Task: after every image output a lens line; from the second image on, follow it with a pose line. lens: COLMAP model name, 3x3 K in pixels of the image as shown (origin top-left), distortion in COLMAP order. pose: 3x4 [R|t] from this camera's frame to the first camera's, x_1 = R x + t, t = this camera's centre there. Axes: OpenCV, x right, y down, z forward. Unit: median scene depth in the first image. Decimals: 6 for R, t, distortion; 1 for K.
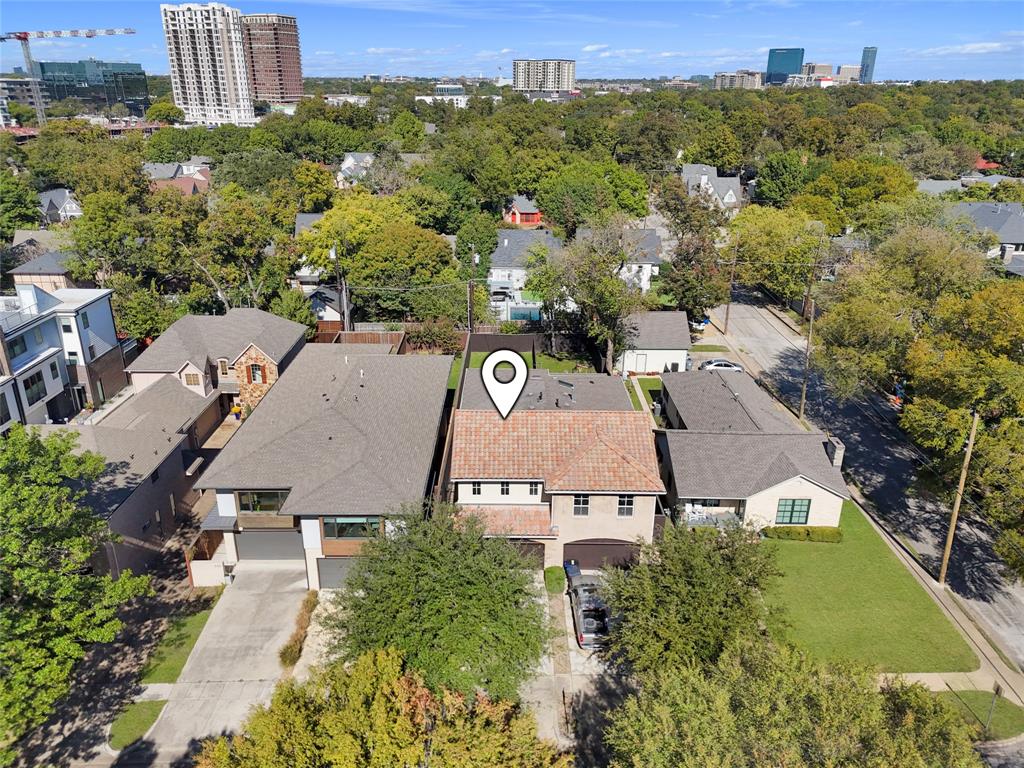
lens RADIAL K [[745.0, 0, 512.0], [0, 745.0, 384.0], [0, 0, 1]] dist [0.054425, -0.051379]
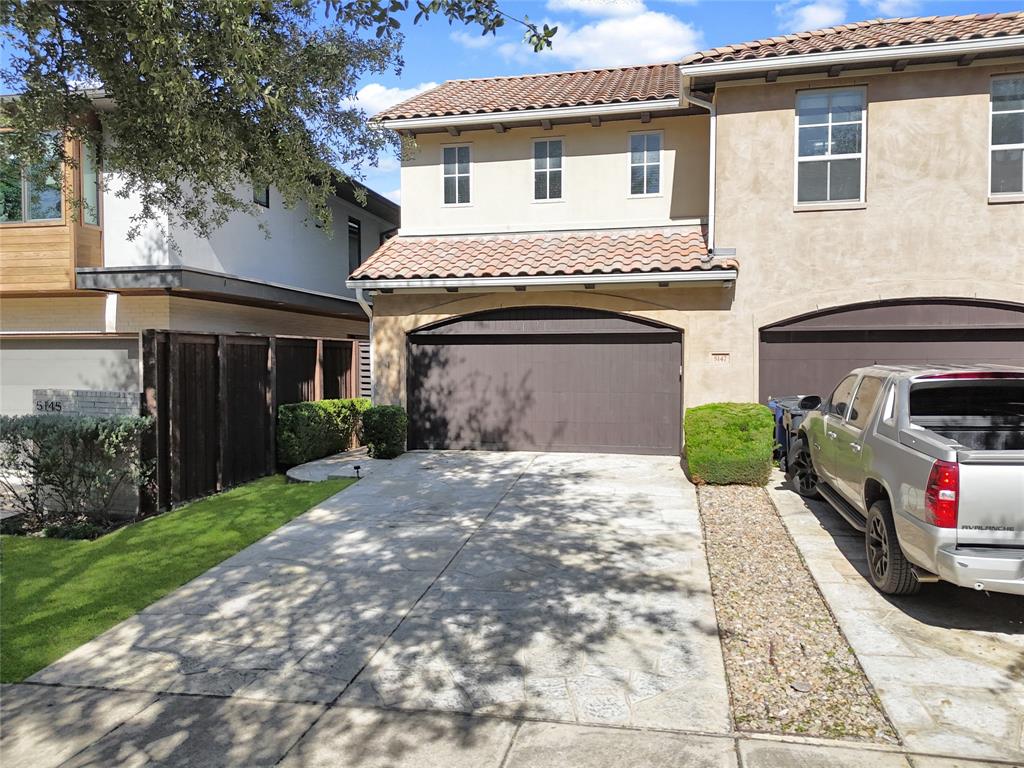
lens RADIAL K [[745.0, 0, 512.0], [0, 745.0, 384.0], [0, 0, 1]] dist [0.054425, -0.051379]
pose [[0.975984, 0.008818, -0.217664, 0.042048], [-0.080540, 0.942988, -0.322933, 0.312779], [0.202407, 0.332709, 0.921052, 0.736571]]
